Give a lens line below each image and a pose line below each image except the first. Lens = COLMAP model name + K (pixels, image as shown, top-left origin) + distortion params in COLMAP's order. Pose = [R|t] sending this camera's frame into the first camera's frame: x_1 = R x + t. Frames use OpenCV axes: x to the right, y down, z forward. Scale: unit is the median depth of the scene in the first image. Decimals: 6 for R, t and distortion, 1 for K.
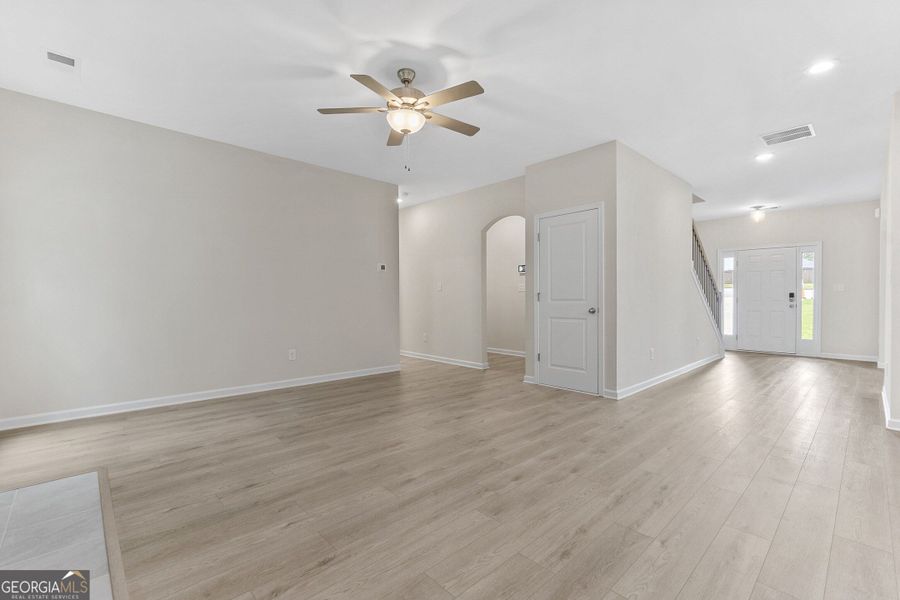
lens RADIAL K [[395.9, 0, 450.5], [0, 395.9, 302.4], [0, 0, 1]] dist [0.003471, 0.000405]
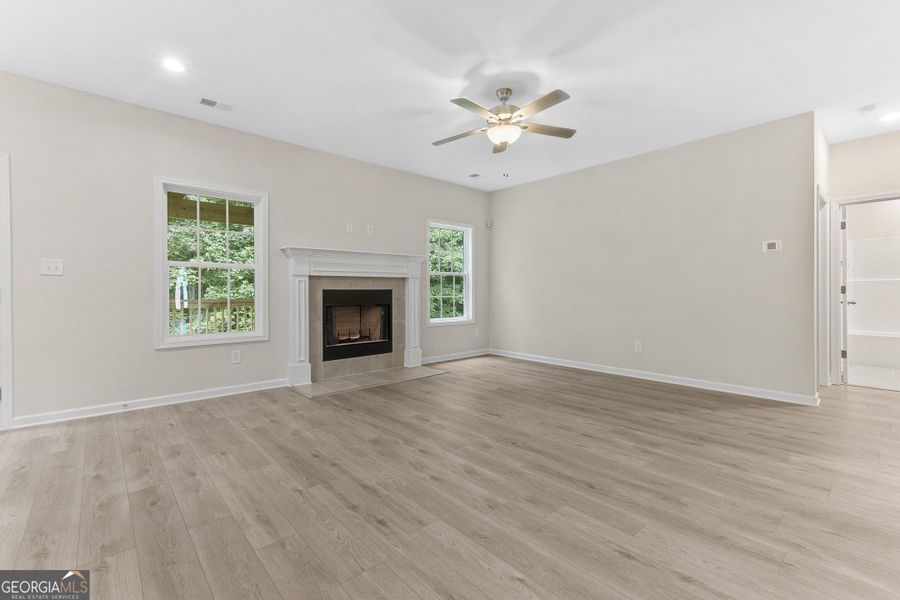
lens RADIAL K [[395.9, 0, 449.3], [0, 395.9, 292.5], [0, 0, 1]] dist [0.003471, 0.000405]
pose [[-0.029912, 0.001610, -0.999551, 1.002398], [-0.011195, 0.999935, 0.001946, -0.006279], [0.999490, 0.011248, -0.029892, 0.860755]]
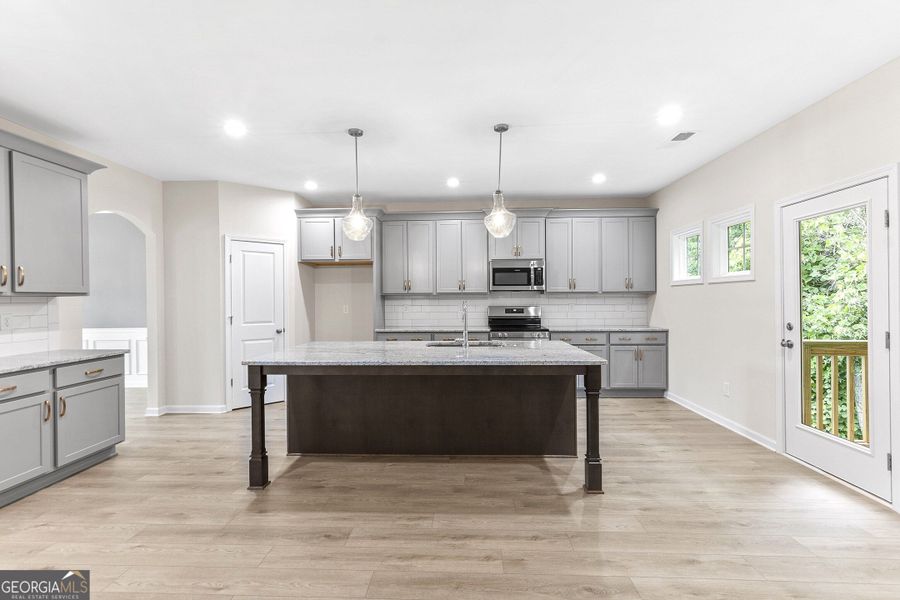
lens RADIAL K [[395.9, 0, 450.0], [0, 395.9, 300.6], [0, 0, 1]] dist [0.003471, 0.000405]
pose [[-0.694204, 0.000713, 0.719778, 0.070644], [0.015690, 0.999777, 0.014142, -0.092021], [-0.719607, 0.021111, -0.694060, 0.905569]]
